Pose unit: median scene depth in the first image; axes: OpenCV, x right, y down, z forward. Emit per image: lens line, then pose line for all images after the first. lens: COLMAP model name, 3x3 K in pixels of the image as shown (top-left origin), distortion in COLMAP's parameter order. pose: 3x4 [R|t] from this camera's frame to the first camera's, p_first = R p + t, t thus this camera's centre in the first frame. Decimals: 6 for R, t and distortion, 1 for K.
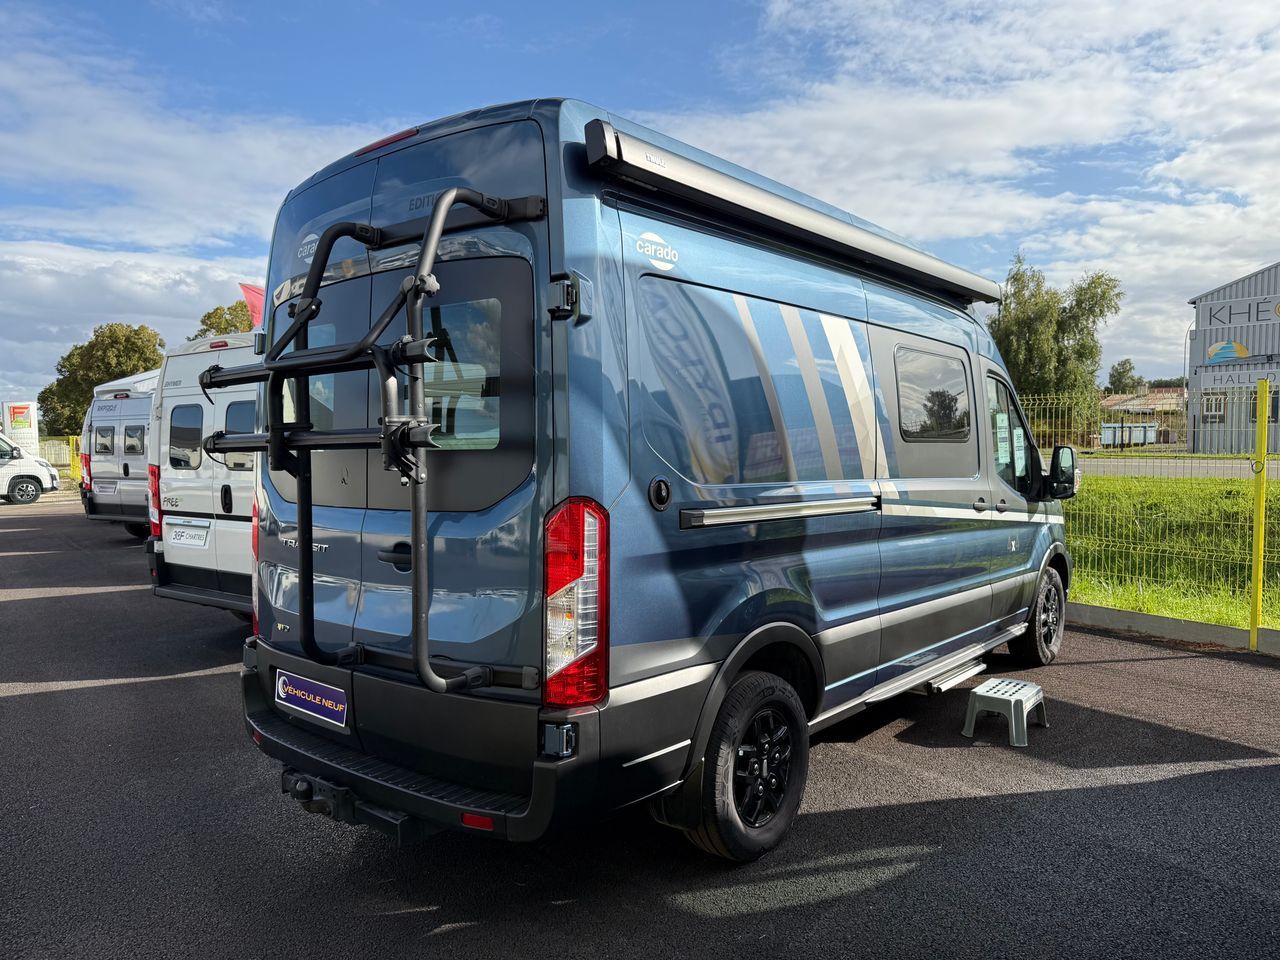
lens RADIAL K [[906.3, 0, 638.2], [0, 906.3, 477.5], [0, 0, 1]] dist [0.004370, 0.001537]
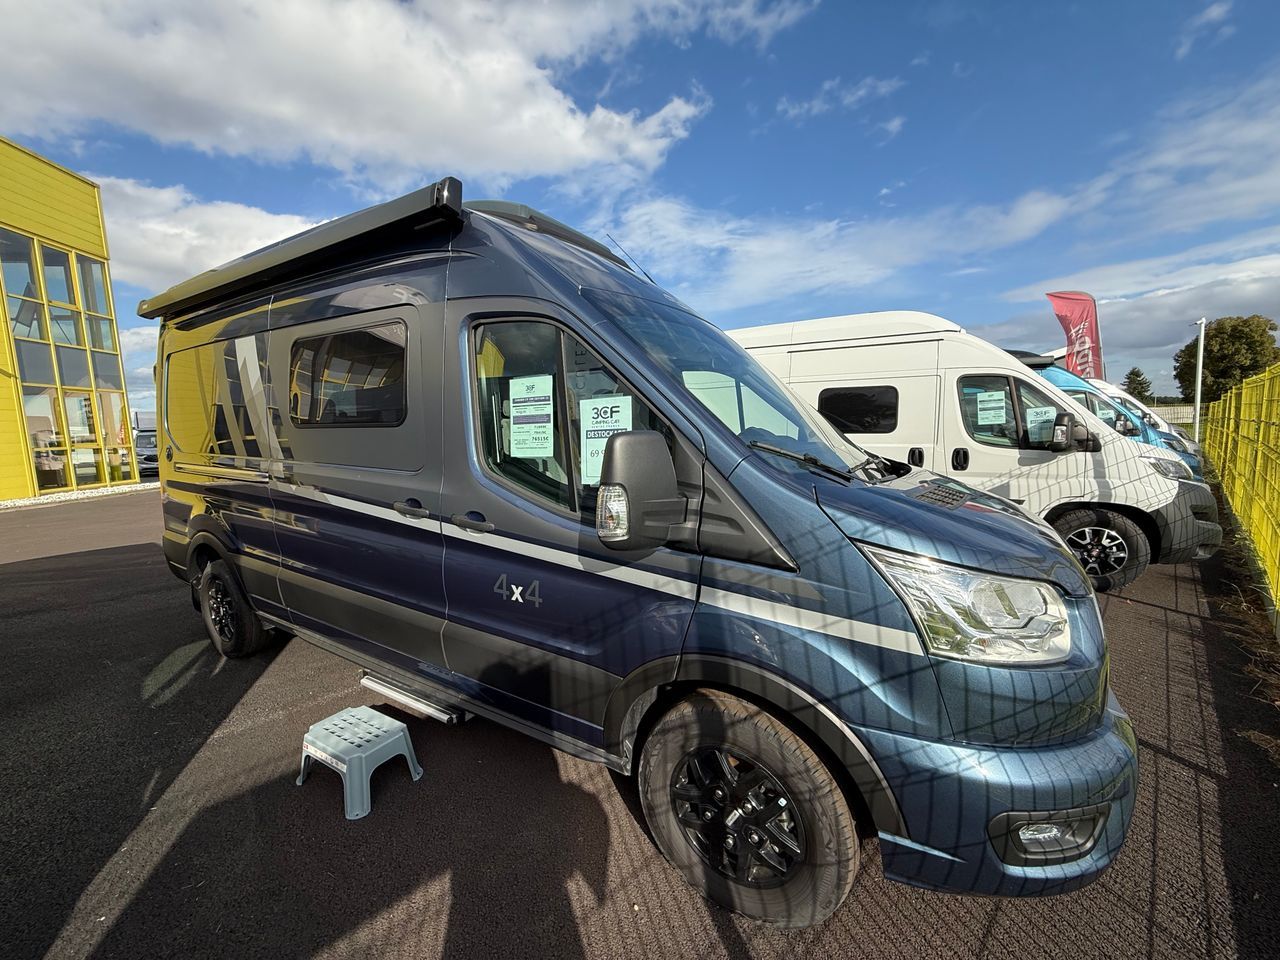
lens RADIAL K [[513.5, 0, 640.3], [0, 513.5, 486.9], [0, 0, 1]] dist [-0.000880, -0.000076]
pose [[0.141500, 0.126035, -0.981882, 1.270368], [-0.022137, 0.992017, 0.124145, -0.070894], [0.989691, 0.004169, 0.143160, 1.735669]]
